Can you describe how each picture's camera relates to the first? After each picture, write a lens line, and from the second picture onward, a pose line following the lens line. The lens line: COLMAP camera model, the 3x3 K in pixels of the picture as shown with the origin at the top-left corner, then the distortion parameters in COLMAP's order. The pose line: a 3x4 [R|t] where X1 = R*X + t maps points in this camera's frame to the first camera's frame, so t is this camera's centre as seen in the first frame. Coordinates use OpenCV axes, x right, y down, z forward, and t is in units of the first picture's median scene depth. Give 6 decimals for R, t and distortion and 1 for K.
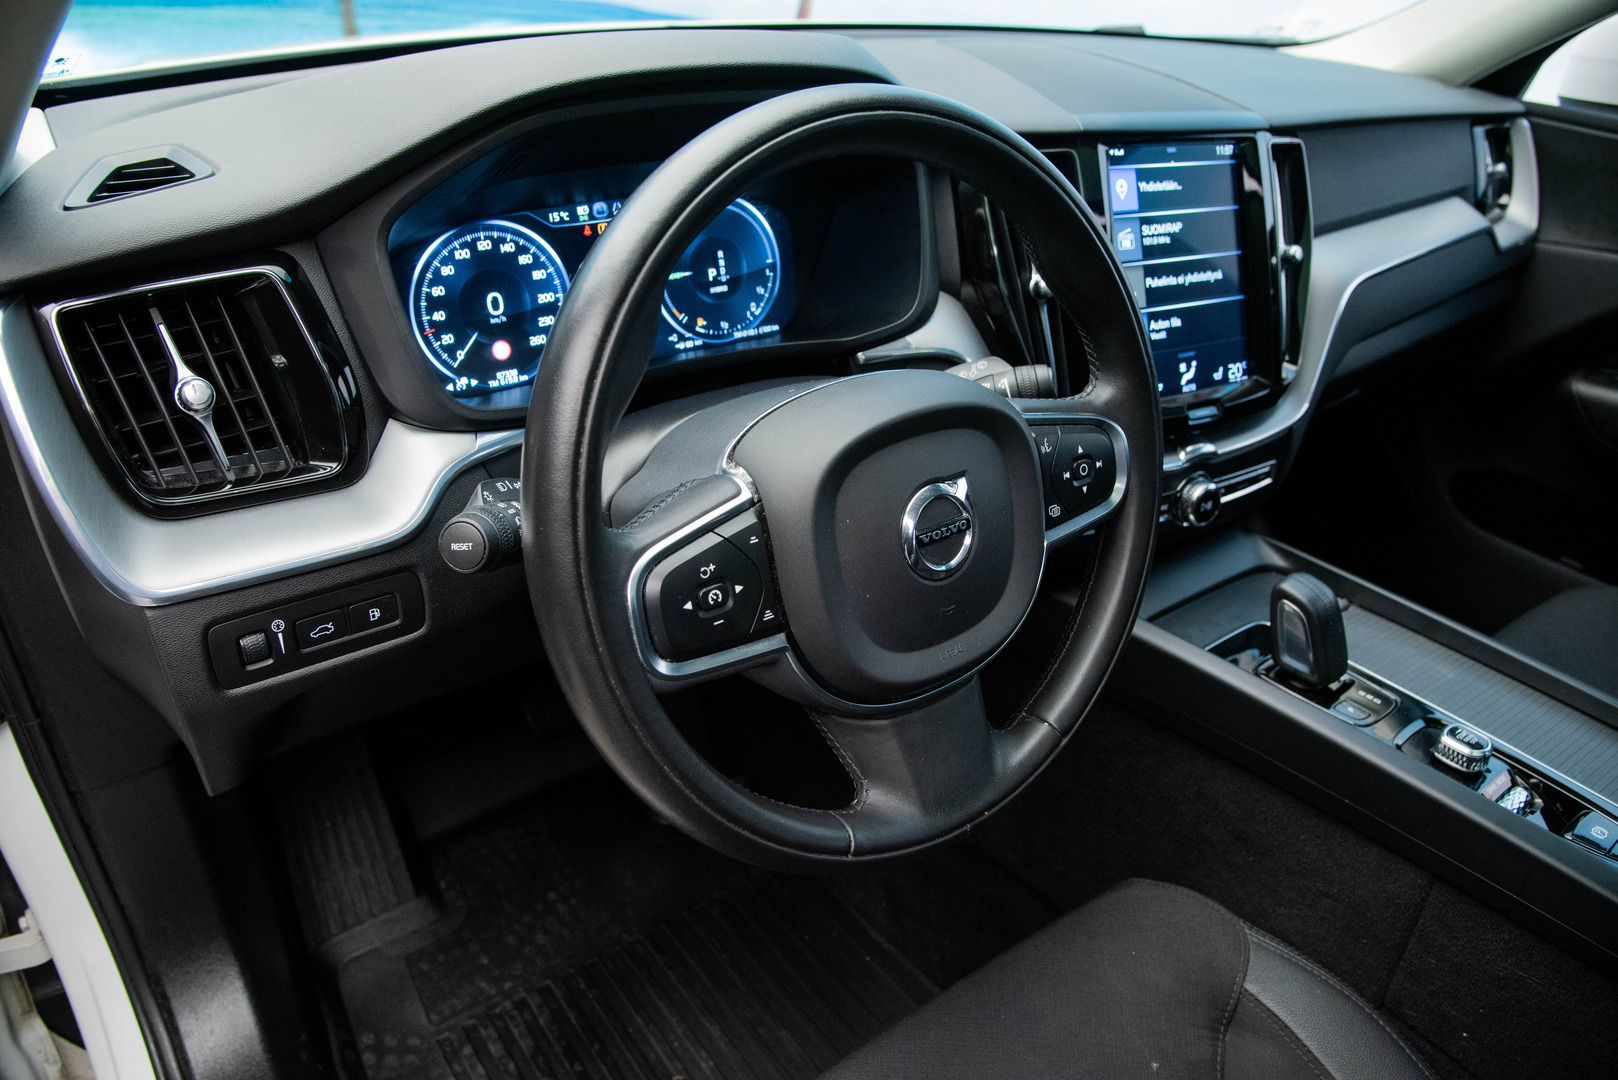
lens RADIAL K [[1093.4, 0, 822.4], [0, 1093.4, 541.3], [0, 0, 1]] dist [-0.113080, 0.043324]
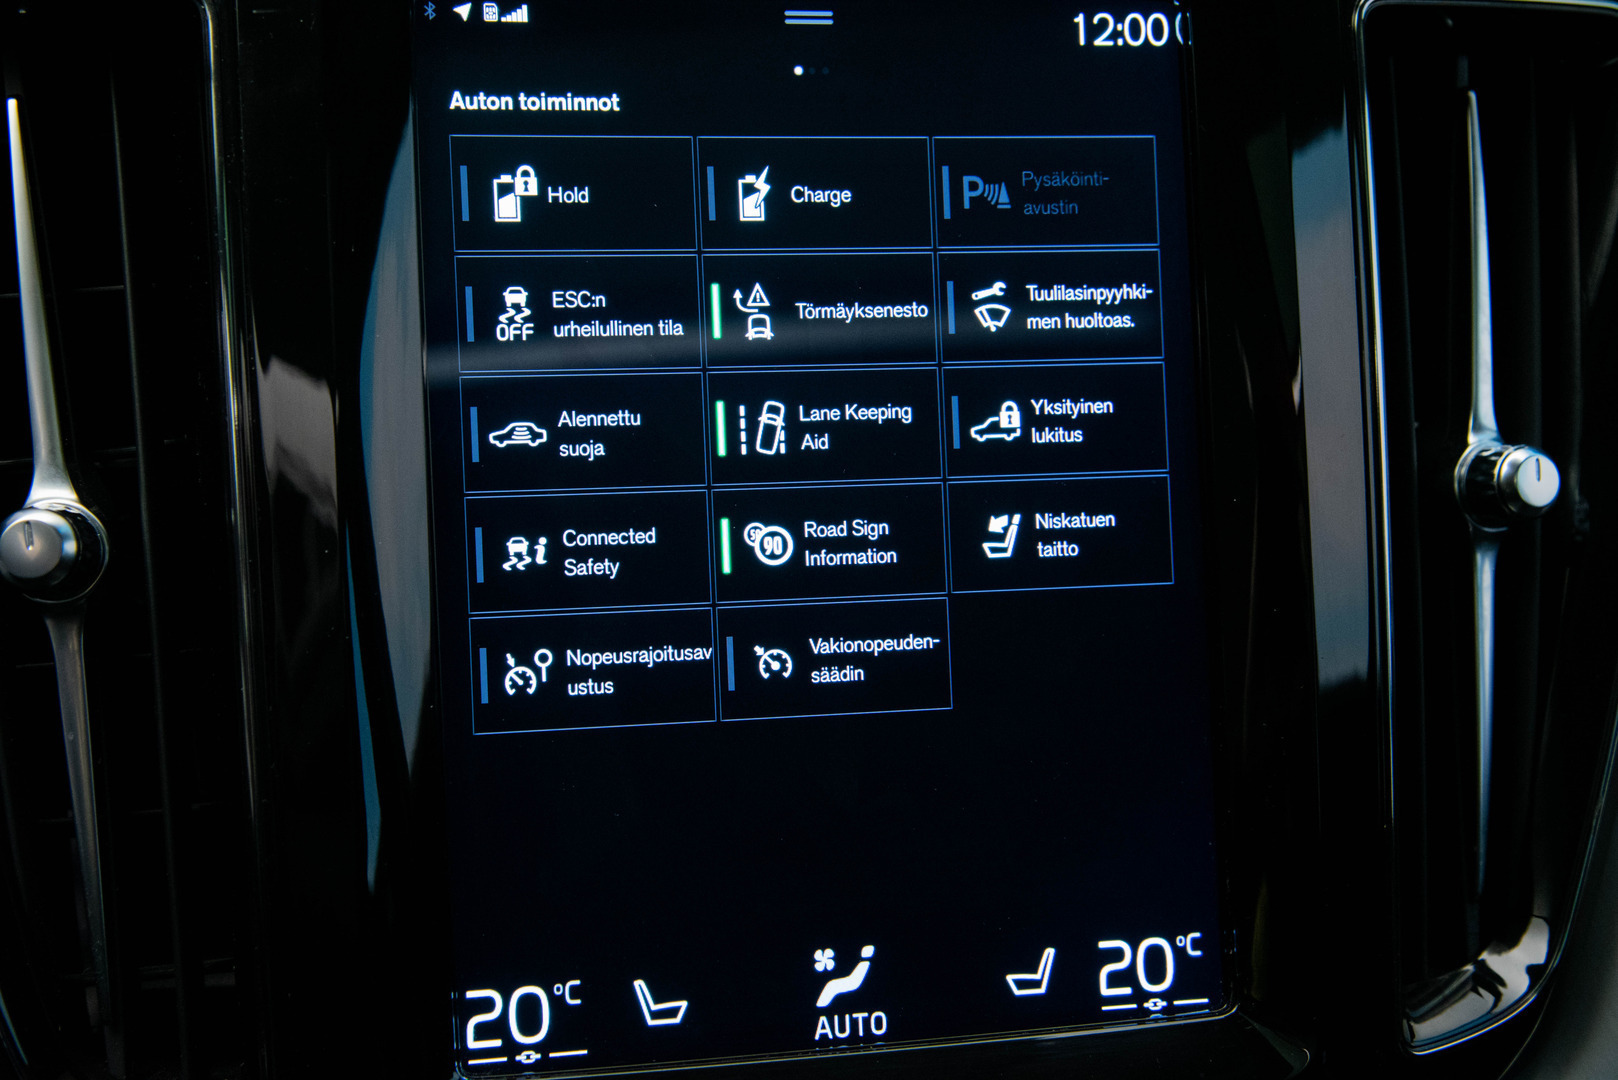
lens RADIAL K [[2253.4, 0, 819.3], [0, 2253.4, 539.6], [0, 0, 1]] dist [0.123561, 0.000000]
pose [[0.953589, 0.085729, -0.288648, 0.497604], [-0.141081, 0.974088, -0.176775, -0.168157], [0.266014, 0.209294, 0.940974, 0.561440]]
